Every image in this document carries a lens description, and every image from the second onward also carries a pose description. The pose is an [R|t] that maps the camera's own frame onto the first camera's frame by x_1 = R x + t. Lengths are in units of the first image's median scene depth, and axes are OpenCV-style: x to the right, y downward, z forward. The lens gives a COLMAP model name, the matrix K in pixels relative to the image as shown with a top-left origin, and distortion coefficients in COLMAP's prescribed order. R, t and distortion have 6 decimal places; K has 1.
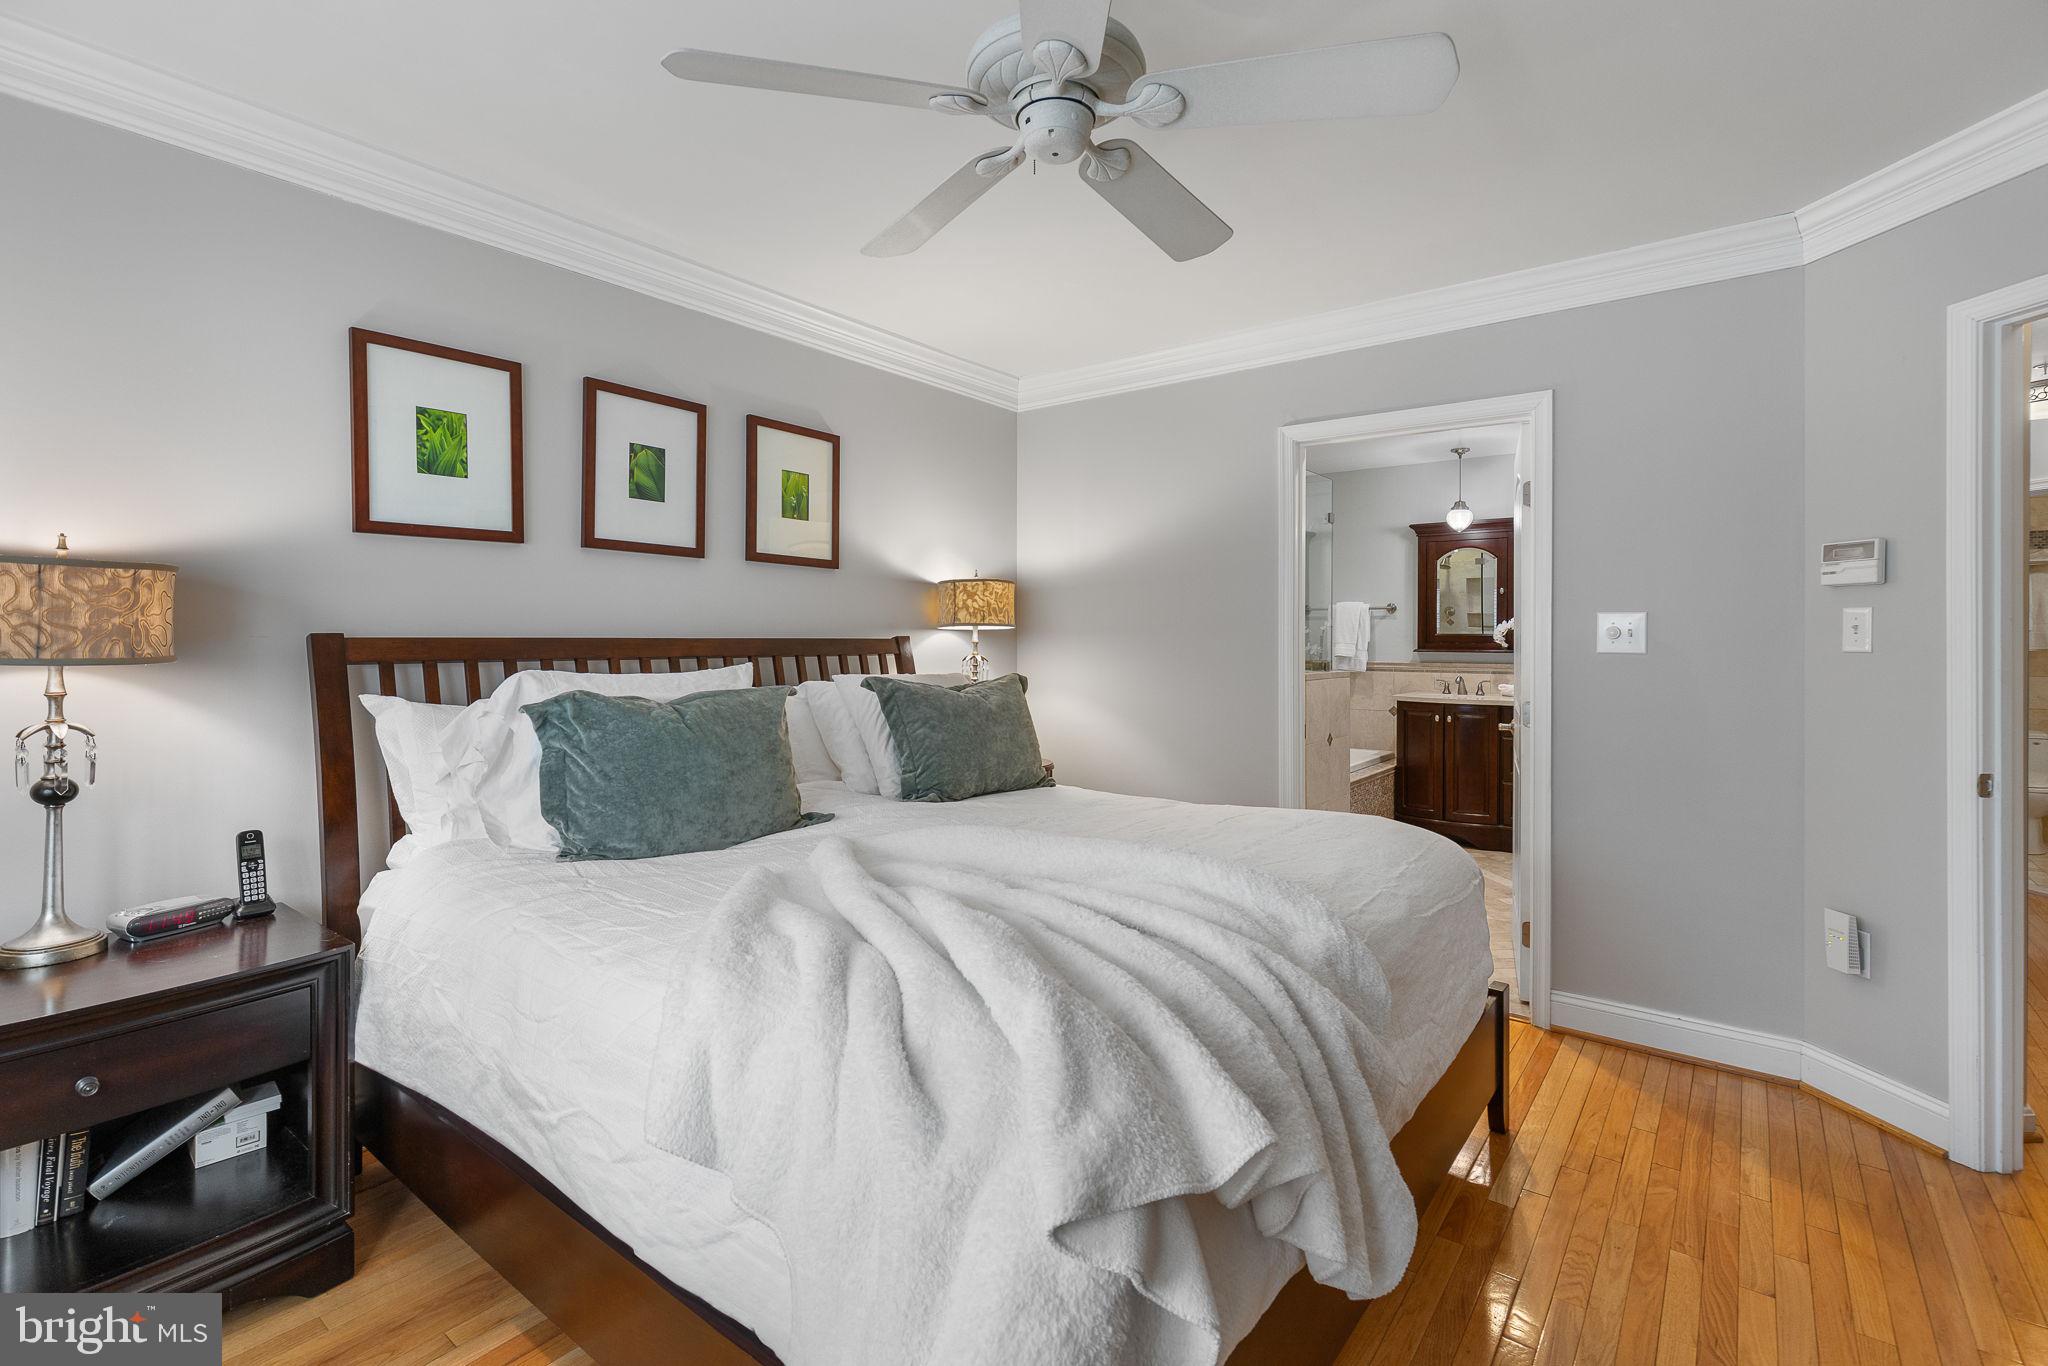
lens RADIAL K [[930.6, 0, 1014.5], [0, 930.6, 667.7], [0, 0, 1]] dist [-0.009893, 0.001117]
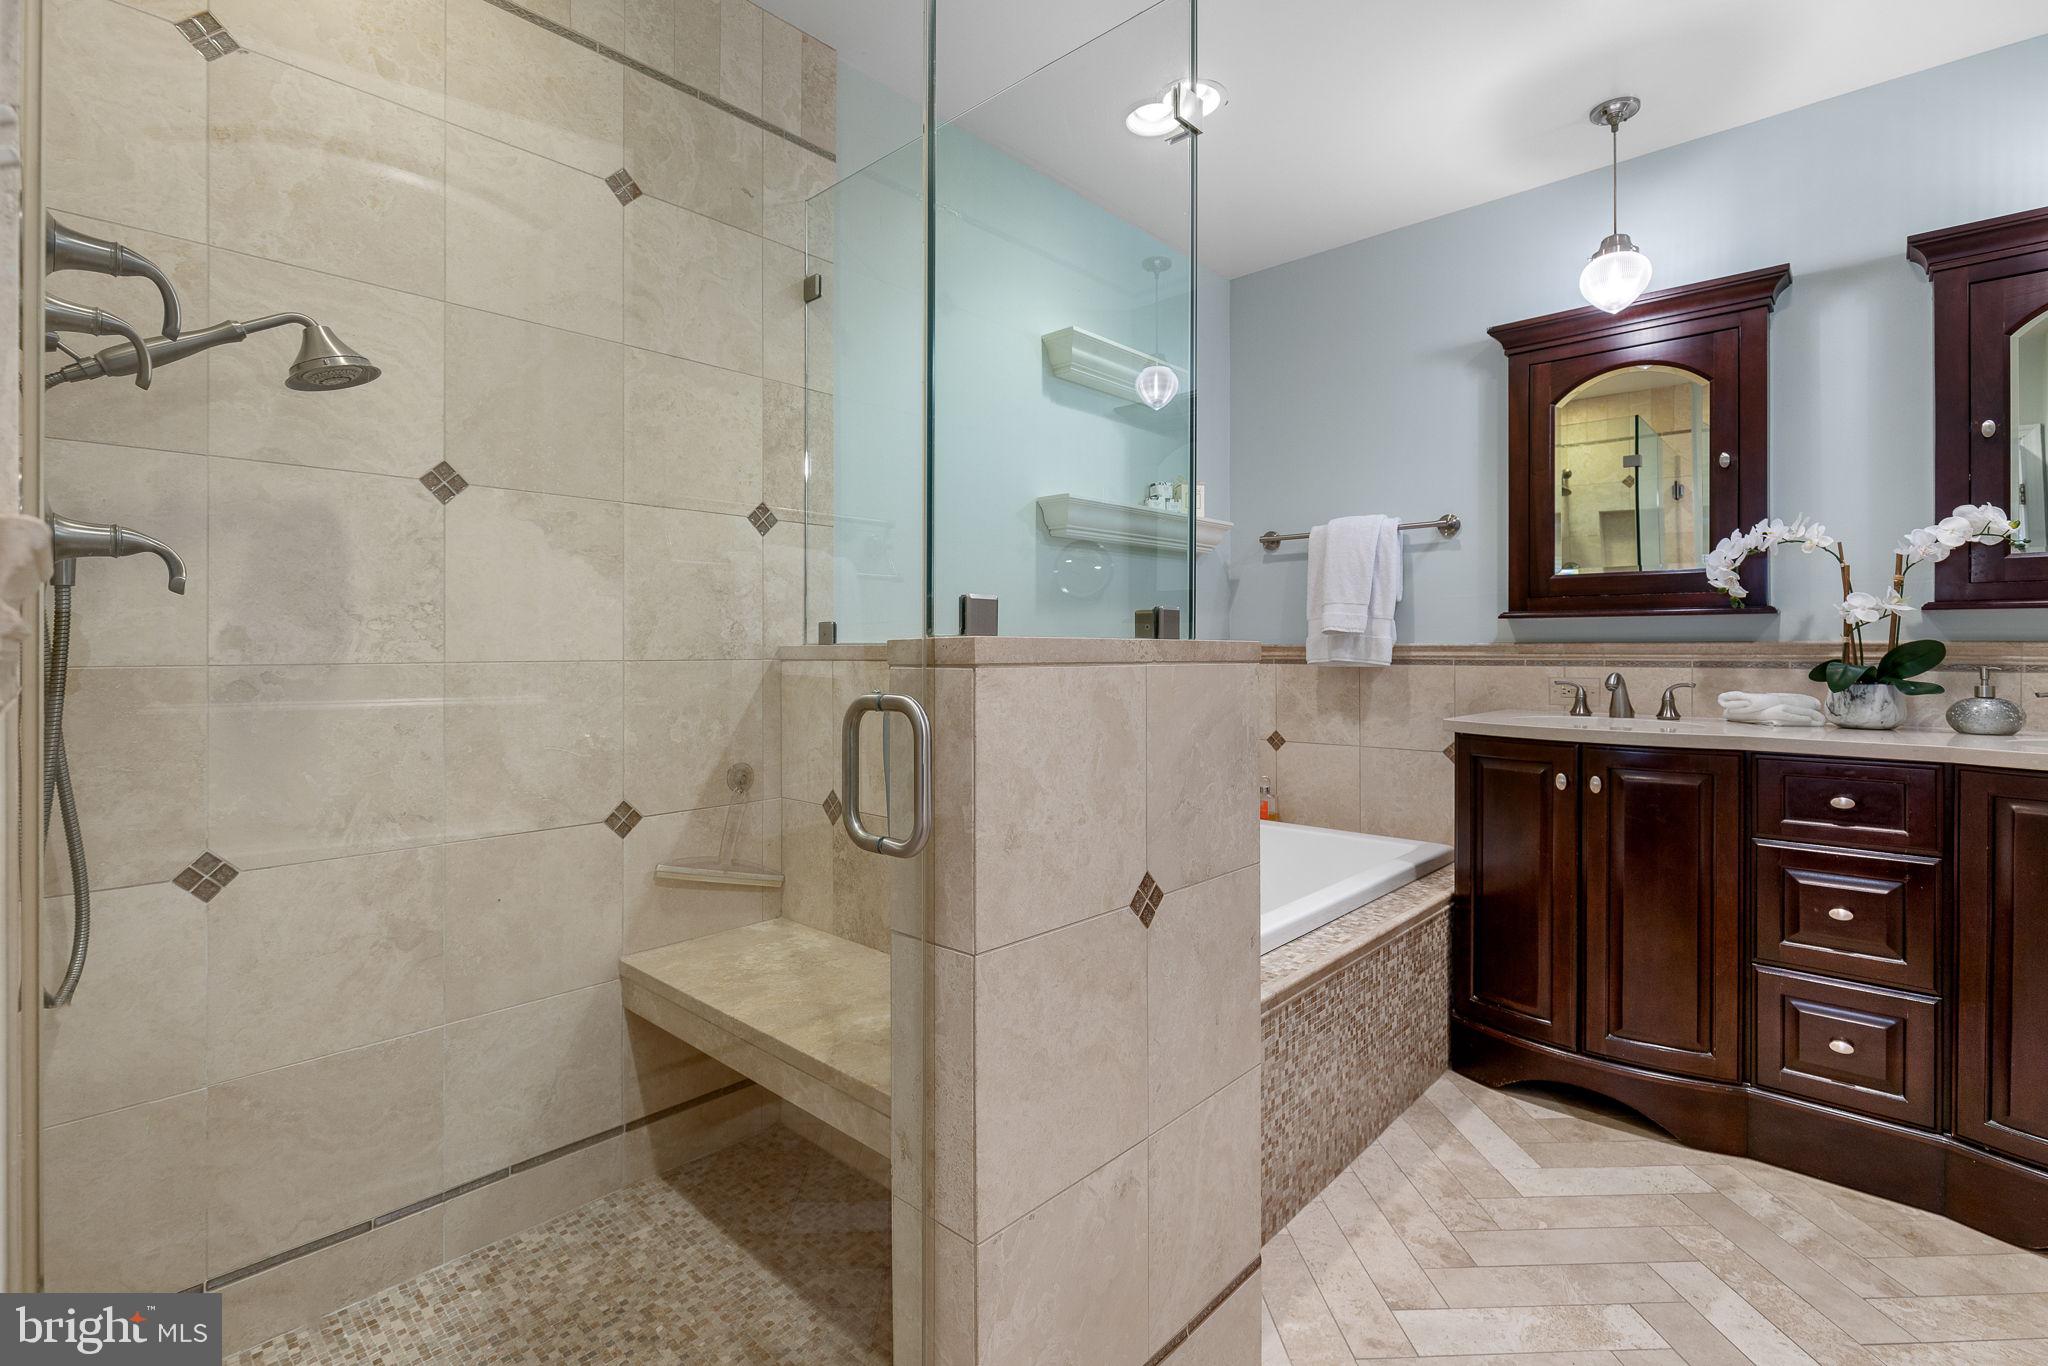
lens RADIAL K [[930.6, 0, 1014.5], [0, 930.6, 667.7], [0, 0, 1]] dist [-0.009893, 0.001117]
pose [[0.996287, 0.001147, -0.086084, 0.247835], [-0.002199, 0.999924, -0.012120, 0.012189], [0.086064, 0.012264, 0.996214, 0.563256]]
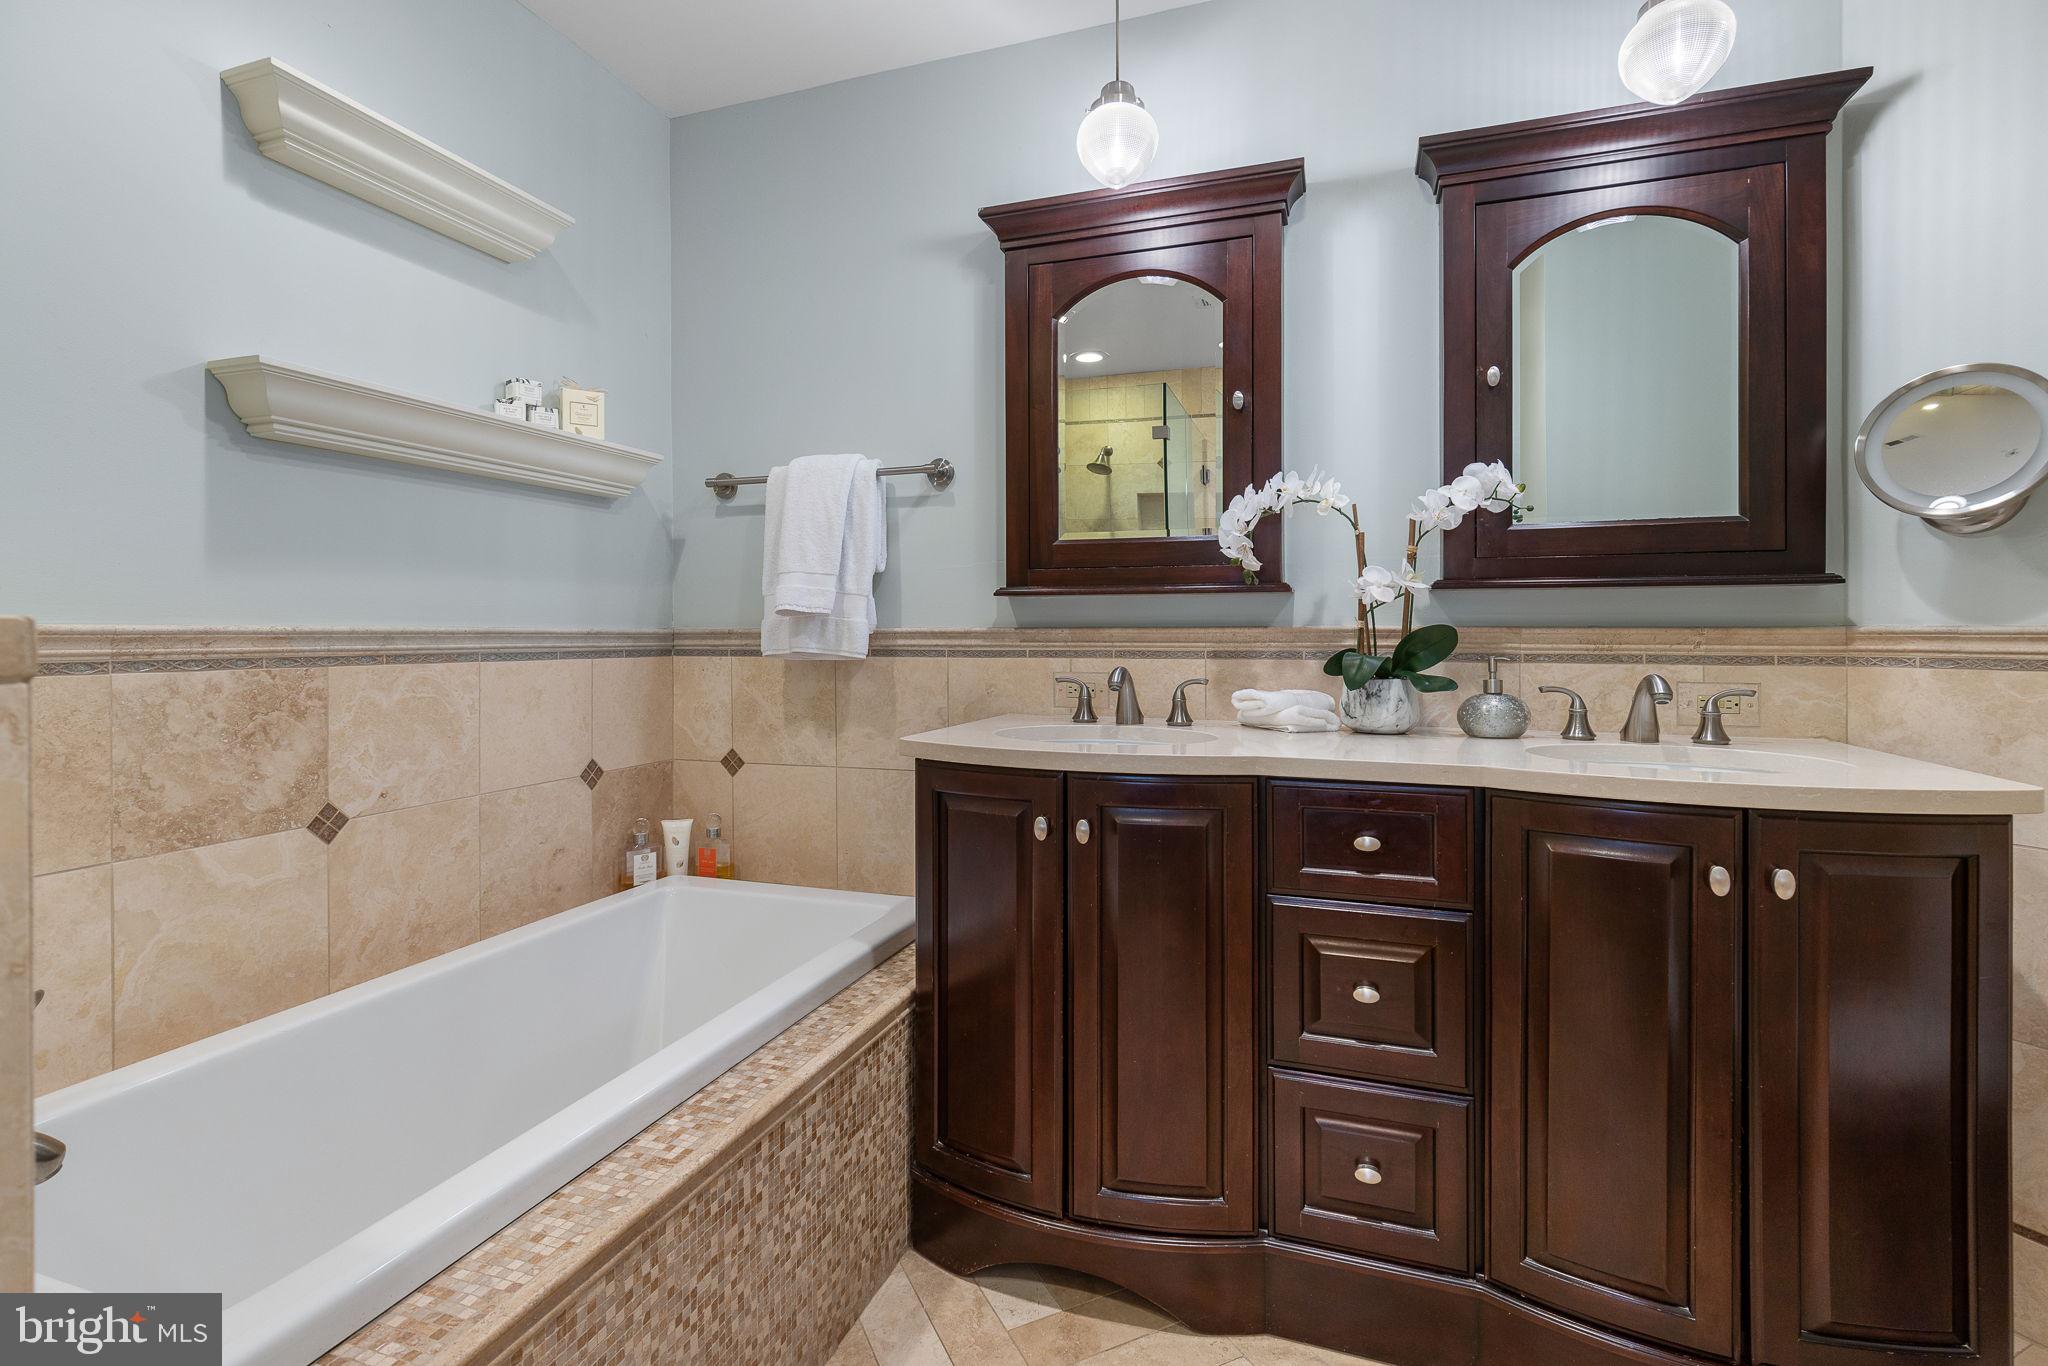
lens RADIAL K [[917.5, 0, 1025.3], [0, 917.5, 674.5], [0, 0, 1]] dist [0.001954, -0.000162]
pose [[0.946040, -0.016031, 0.323654, 0.343990], [0.012084, 0.999826, 0.014201, 0.006785], [-0.323825, -0.009524, 0.946069, 0.707689]]
